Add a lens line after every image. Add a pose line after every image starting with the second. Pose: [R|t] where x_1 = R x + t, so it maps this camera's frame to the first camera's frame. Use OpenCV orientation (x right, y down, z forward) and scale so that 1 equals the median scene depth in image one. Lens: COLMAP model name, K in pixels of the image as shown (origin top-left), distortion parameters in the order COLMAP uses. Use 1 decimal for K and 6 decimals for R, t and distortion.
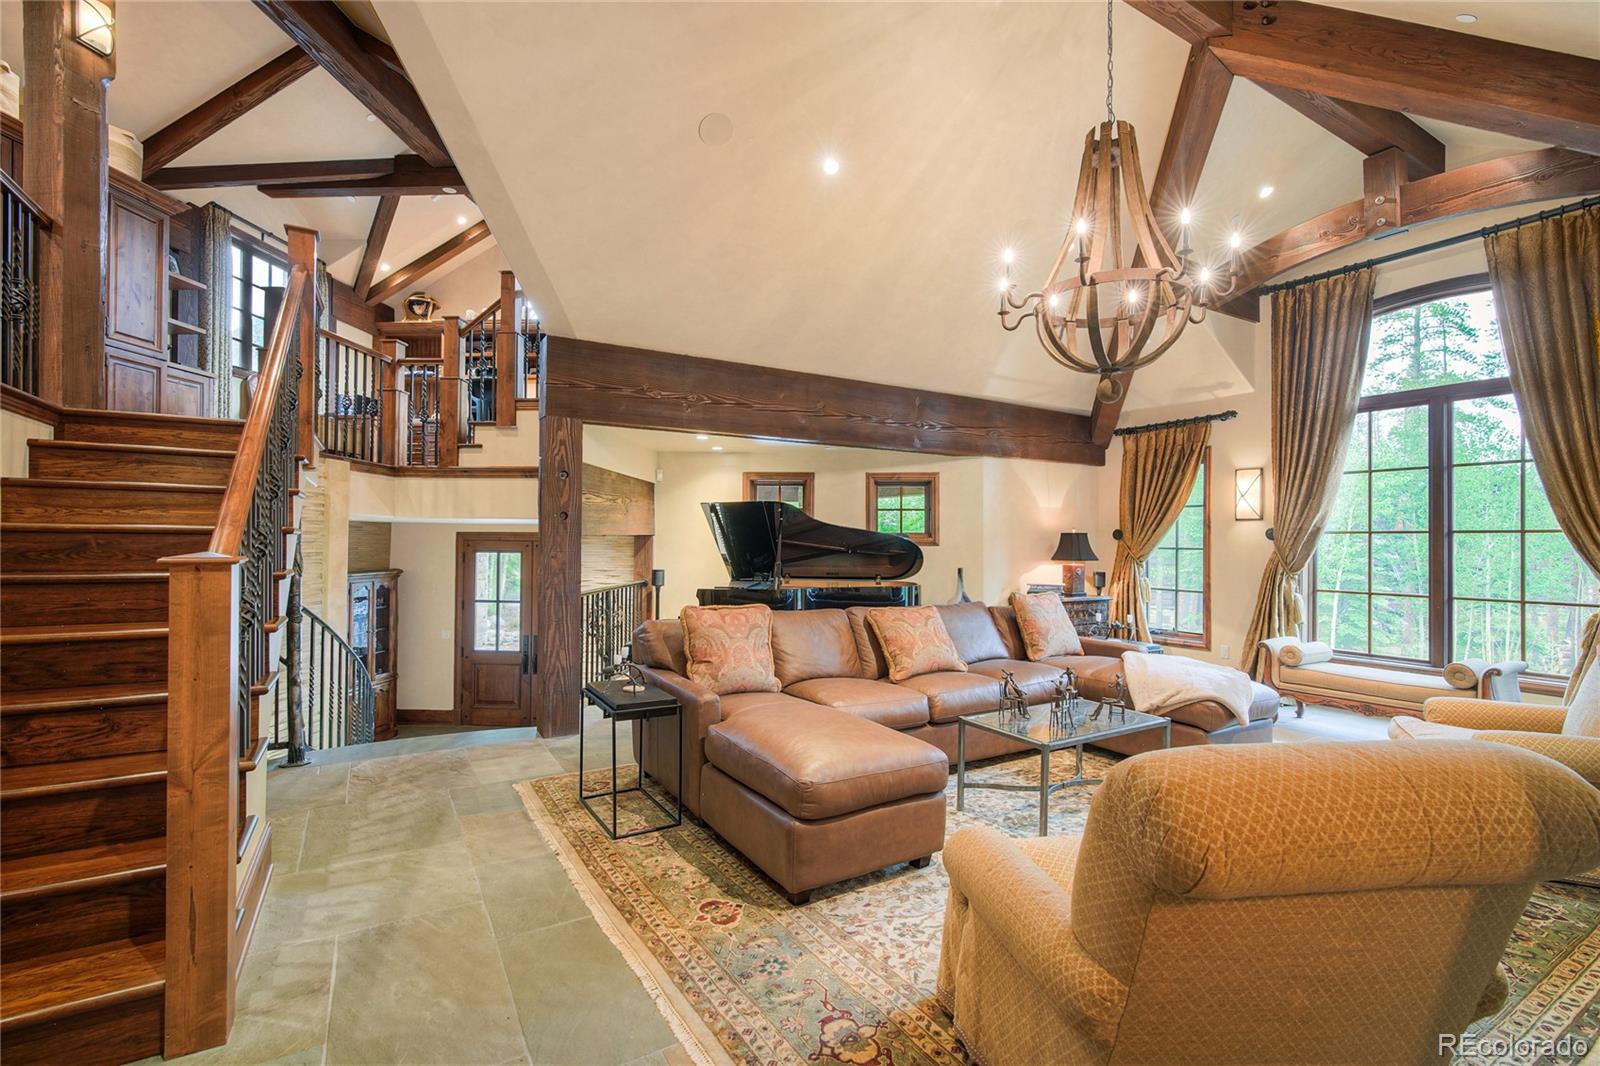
lens RADIAL K [[719.8, 0, 792.7], [0, 719.8, 541.8], [0, 0, 1]] dist [-0.009551, 0.003458]
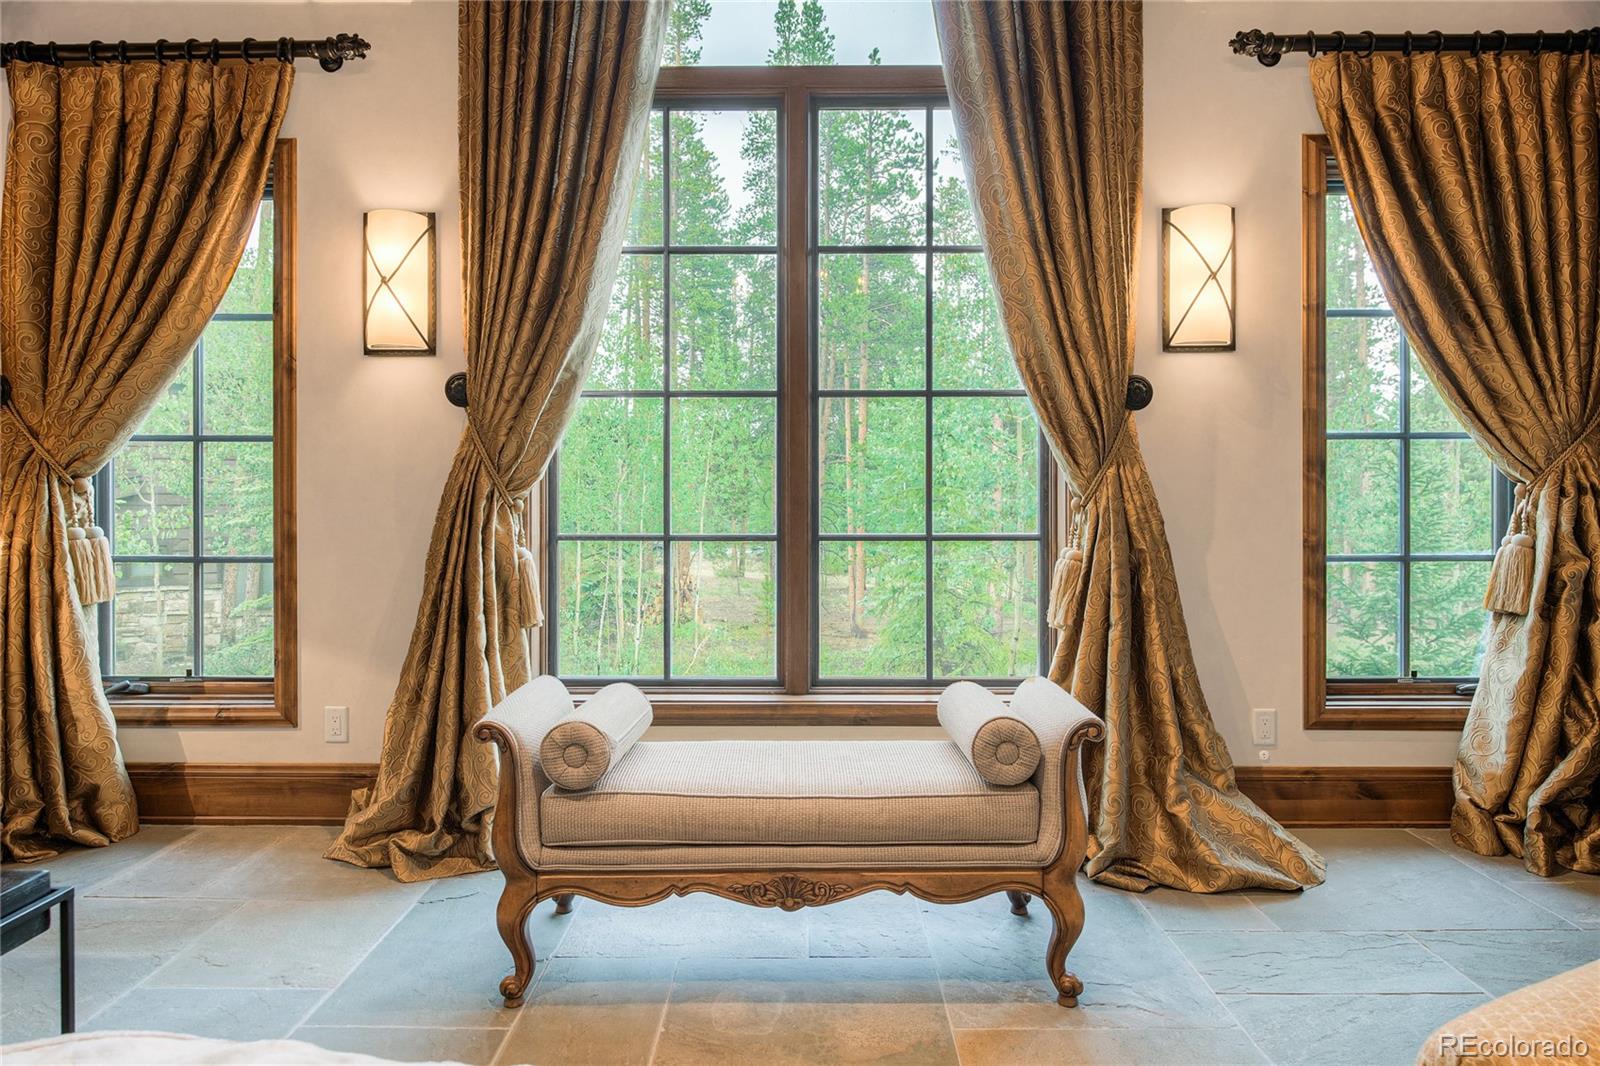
lens RADIAL K [[964.0, 0, 803.7], [0, 964.0, 496.9], [0, 0, 1]] dist [0.003201, 0.001453]
pose [[0.511848, -0.009337, 0.859026, 0.303895], [0.000218, 0.999942, 0.010738, 0.035089], [-0.859076, -0.005309, 0.511820, 0.543814]]
